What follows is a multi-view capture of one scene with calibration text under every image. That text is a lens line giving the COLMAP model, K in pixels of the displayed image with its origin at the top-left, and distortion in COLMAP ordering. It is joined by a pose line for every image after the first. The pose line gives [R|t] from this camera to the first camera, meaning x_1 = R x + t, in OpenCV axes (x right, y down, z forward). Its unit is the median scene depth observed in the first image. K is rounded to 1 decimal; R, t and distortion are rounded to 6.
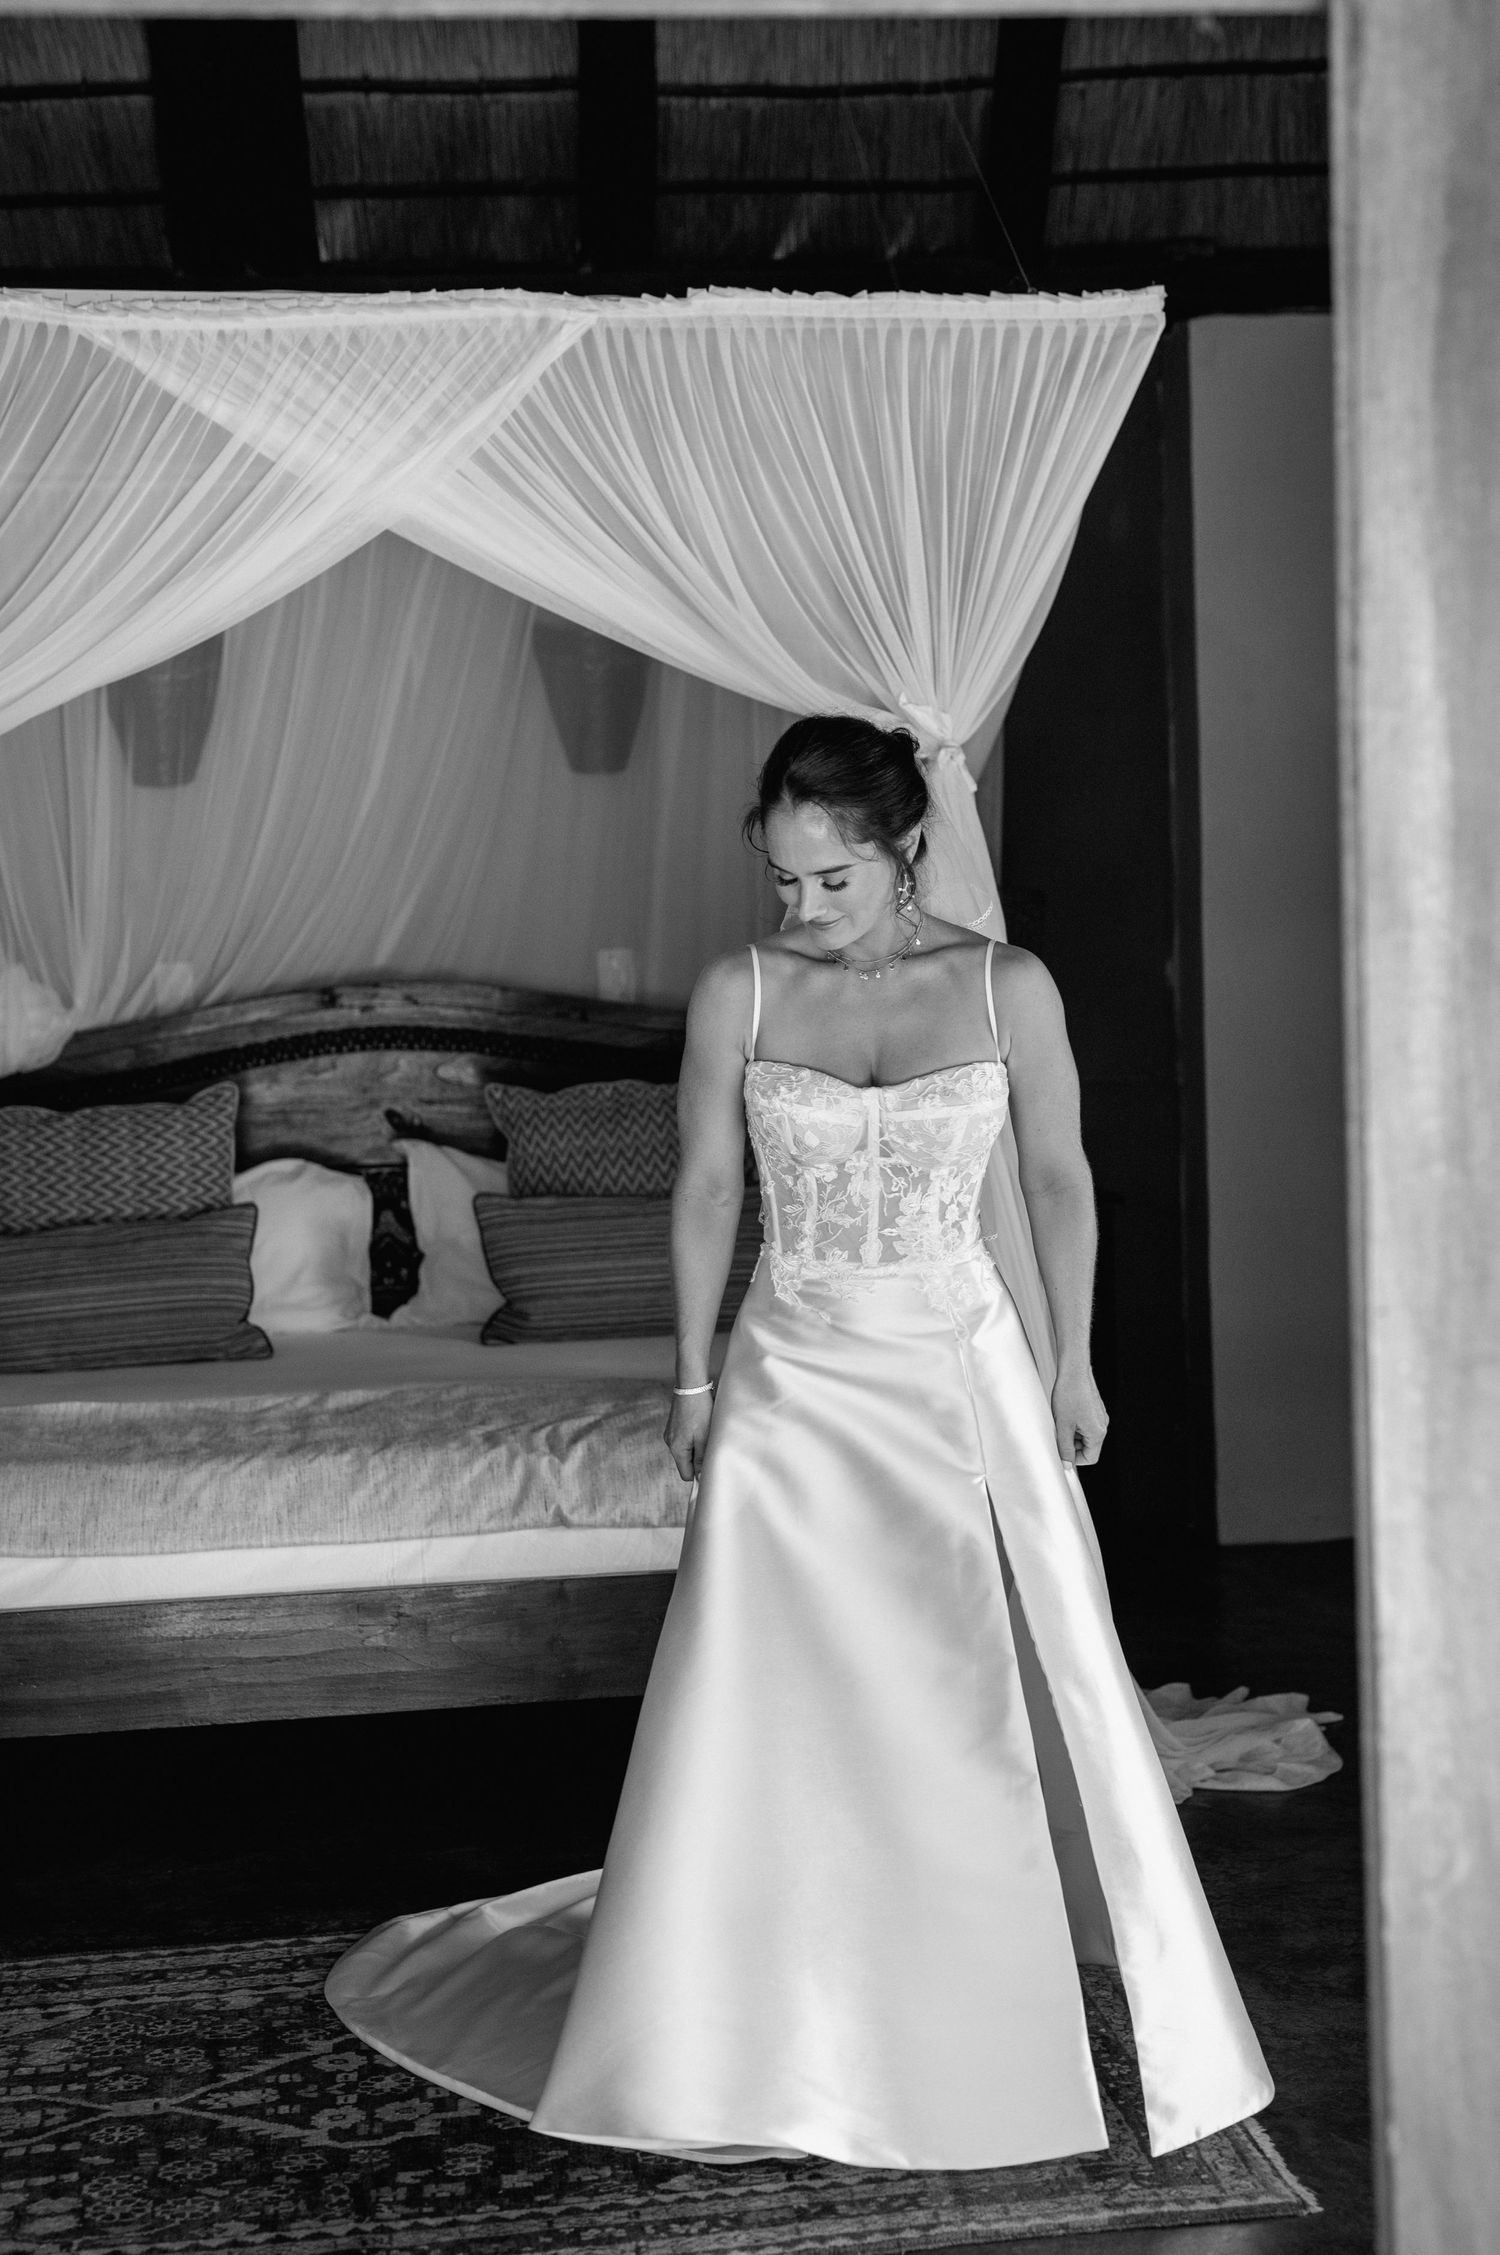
lens RADIAL K [[3356.8, 0, 780.6], [0, 3356.8, 1119.7], [0, 0, 1]] dist [0.149641, -0.114172]
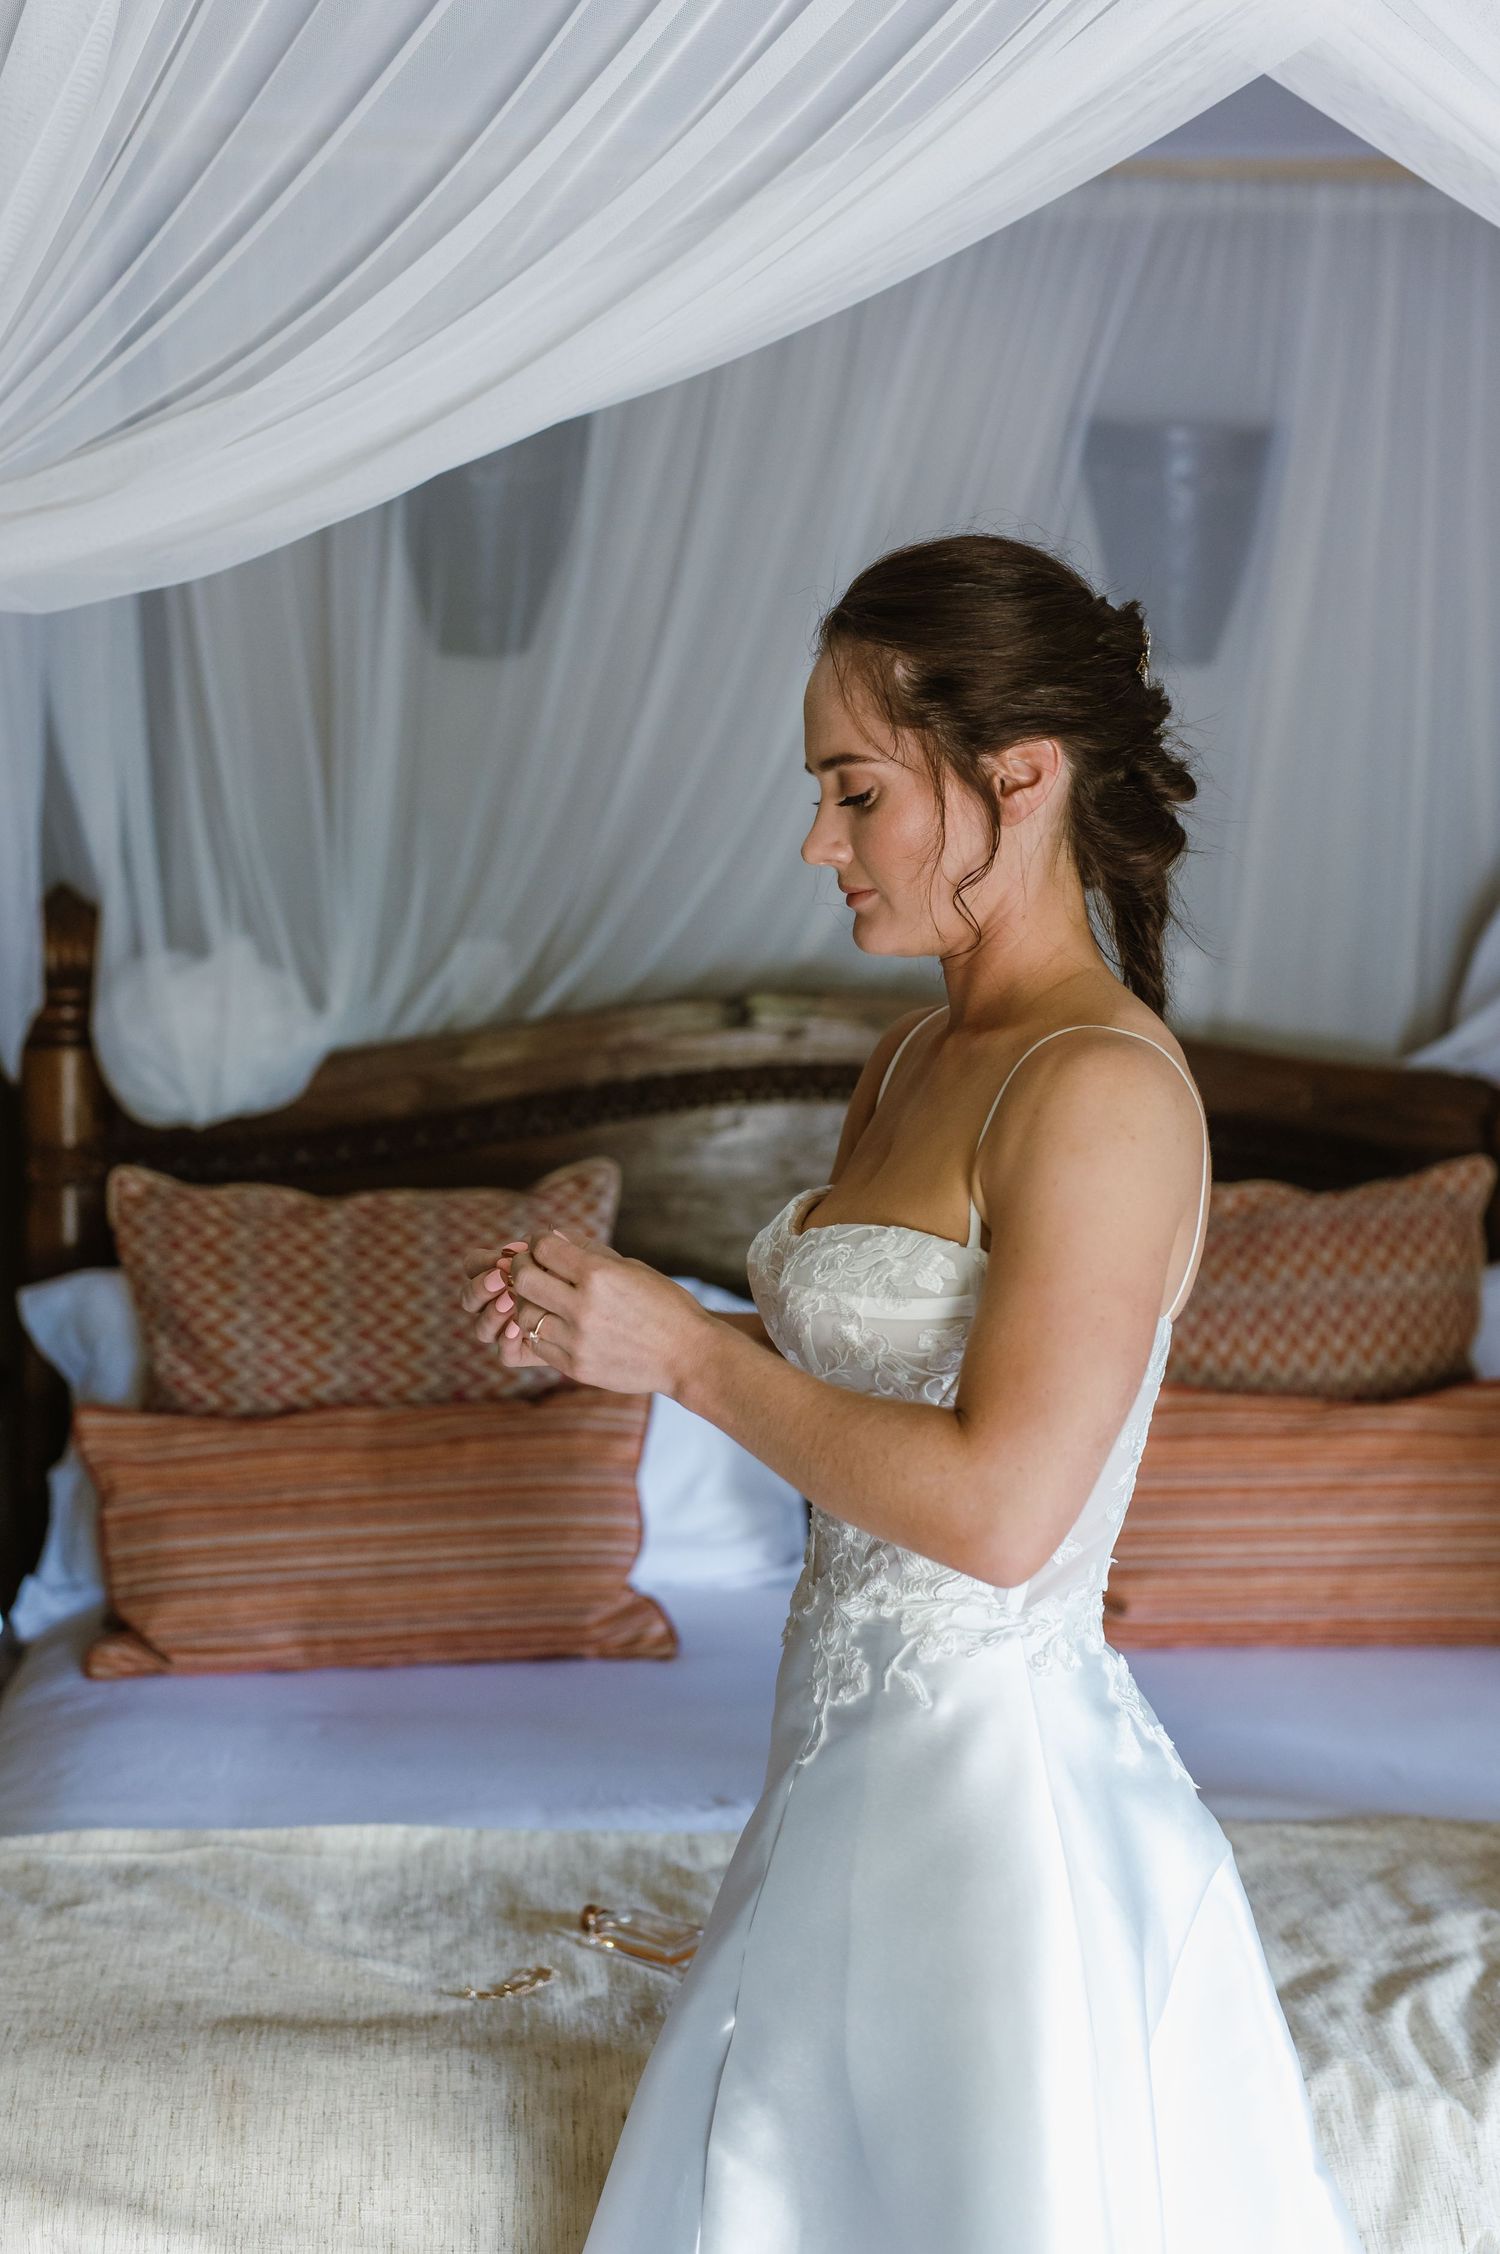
lens RADIAL K [[3292.1, 0, 760.6], [0, 3292.1, 1106.7], [0, 0, 1]] dist [0.122673, 0.072921]
pose [[0.998762, 0.049249, -0.007015, -0.136635], [-0.049086, 0.998556, 0.021820, -0.035331], [0.008080, -0.021448, 0.999737, 0.437833]]
